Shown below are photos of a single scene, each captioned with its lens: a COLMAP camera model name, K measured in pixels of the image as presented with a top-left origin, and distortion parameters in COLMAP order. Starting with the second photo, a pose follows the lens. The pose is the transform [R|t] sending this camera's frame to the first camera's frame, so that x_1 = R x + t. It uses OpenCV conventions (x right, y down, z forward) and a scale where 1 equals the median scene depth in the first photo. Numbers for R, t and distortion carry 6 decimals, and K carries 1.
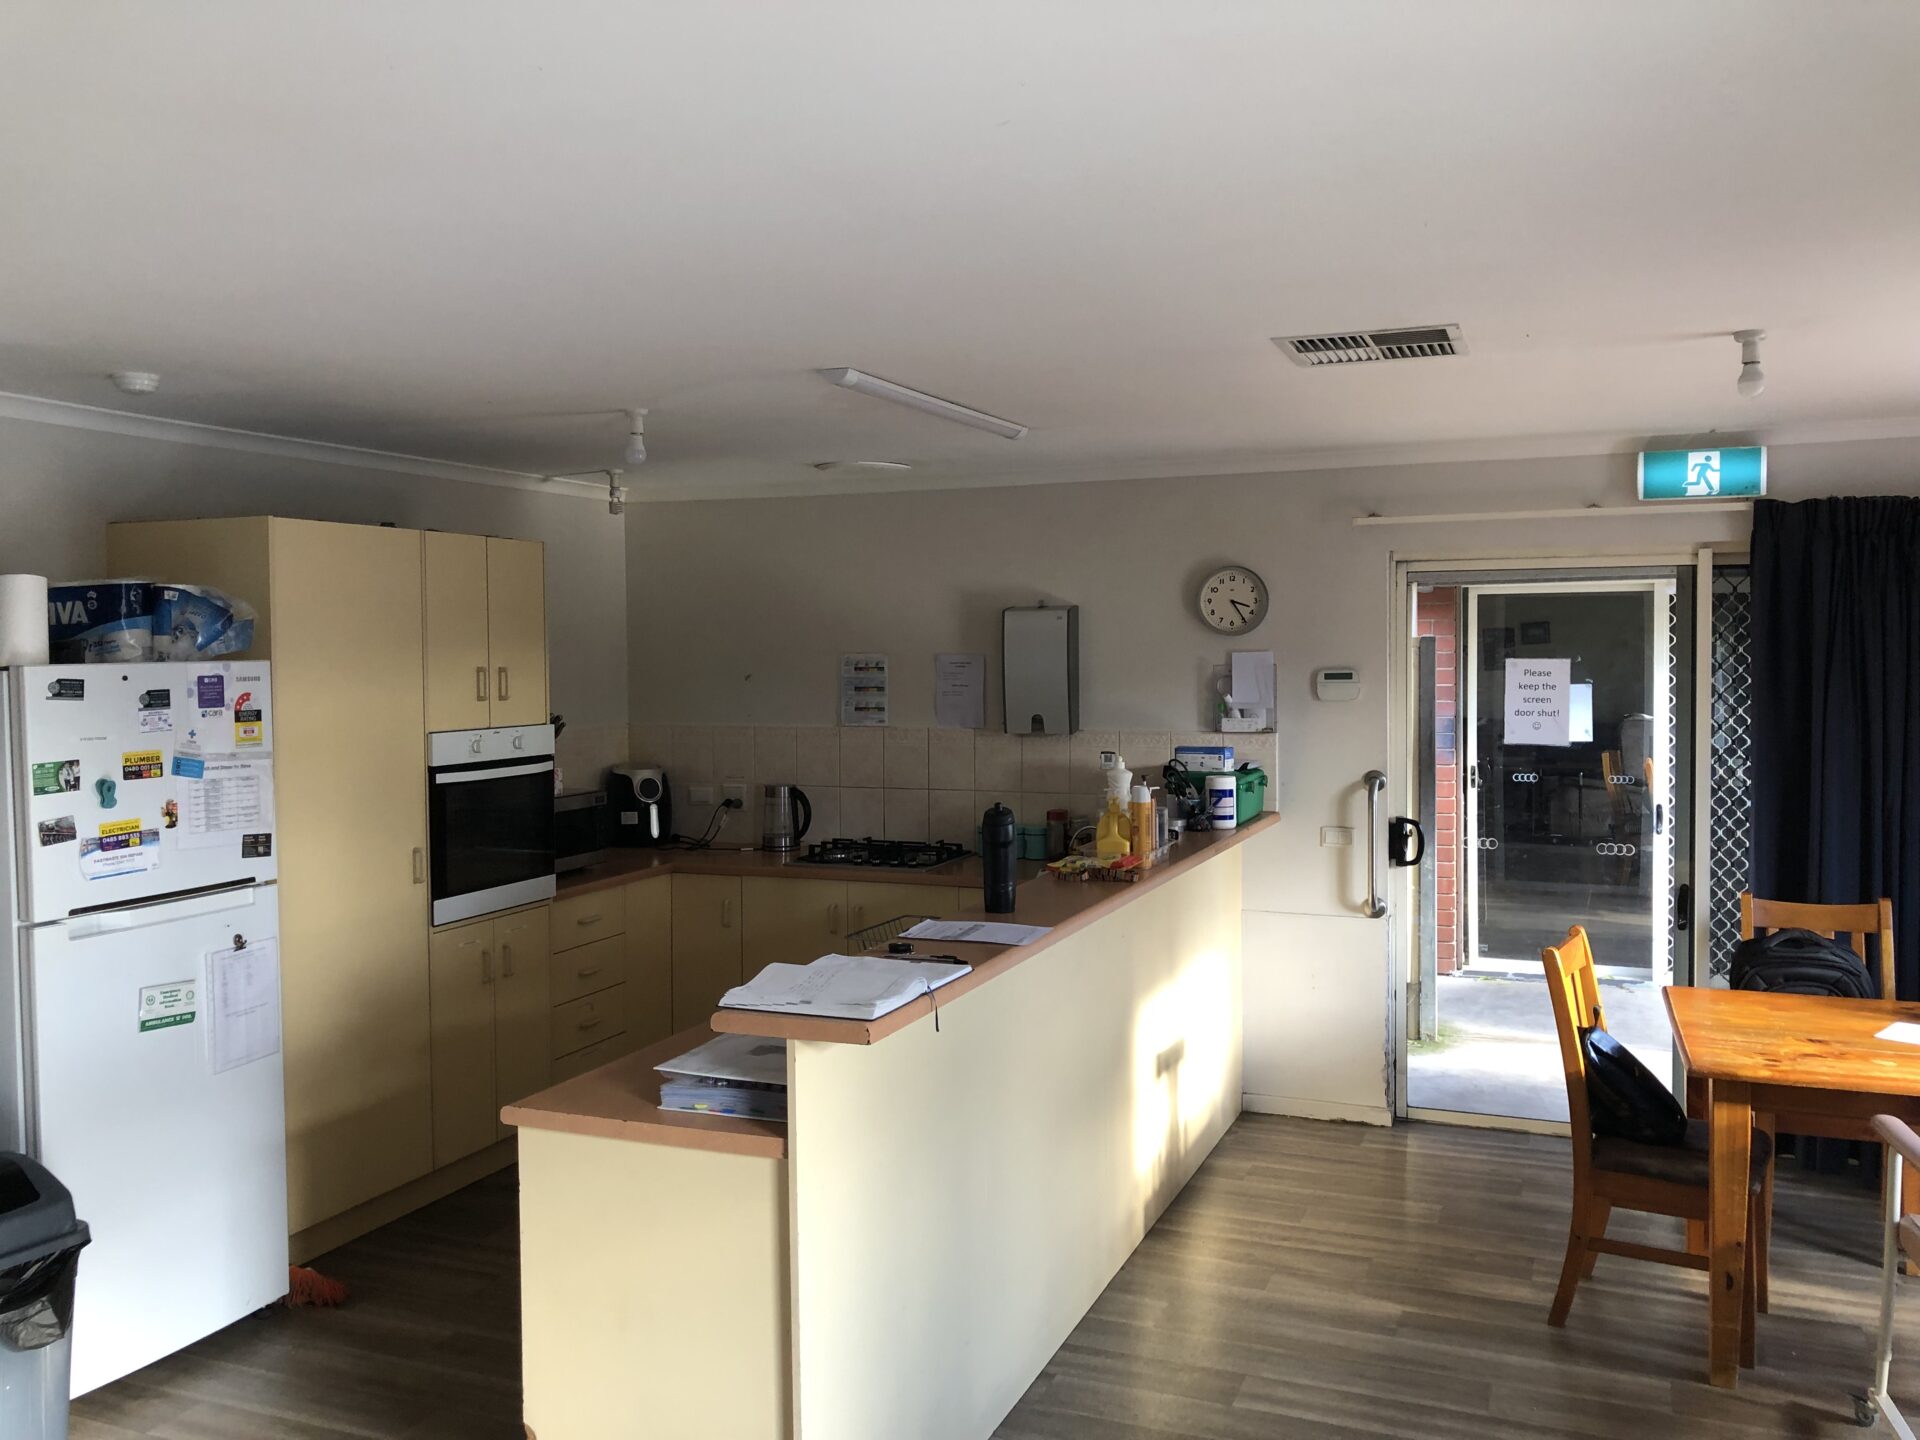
lens RADIAL K [[1570.3, 0, 960.0], [0, 1570.3, 720.0], [0, 0, 1]] dist [0.052202, -0.009652]
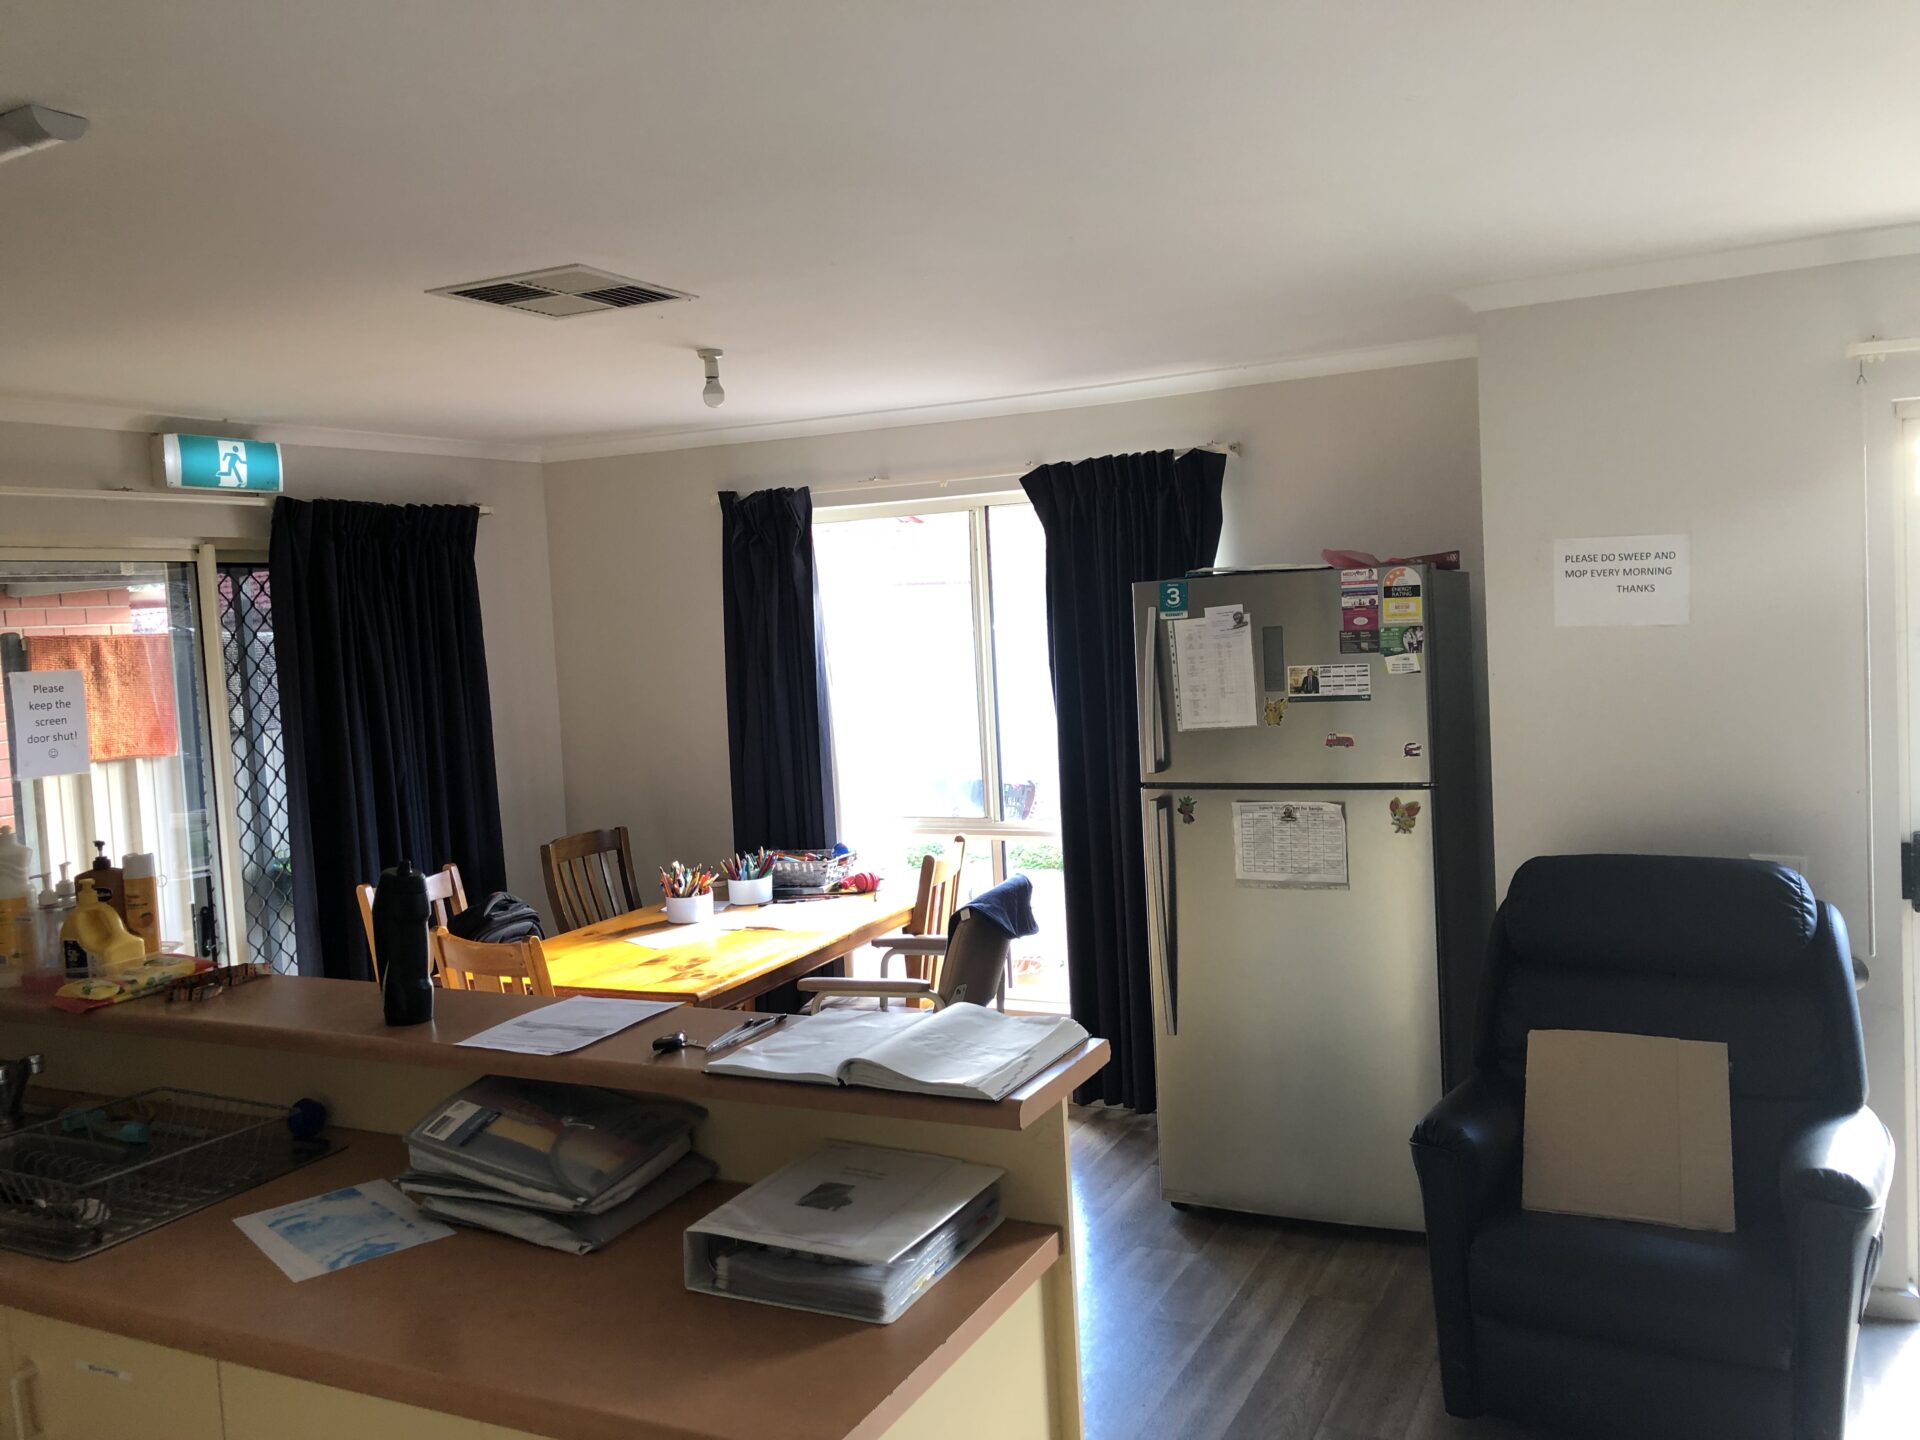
lens RADIAL K [[1583.8, 0, 960.0], [0, 1583.8, 720.0], [0, 0, 1]] dist [0.060409, -0.163628]
pose [[0.052402, -0.064046, 0.996570, -0.455461], [0.100792, 0.993184, 0.058528, -0.015210], [-0.993527, 0.097379, 0.058500, 0.518025]]
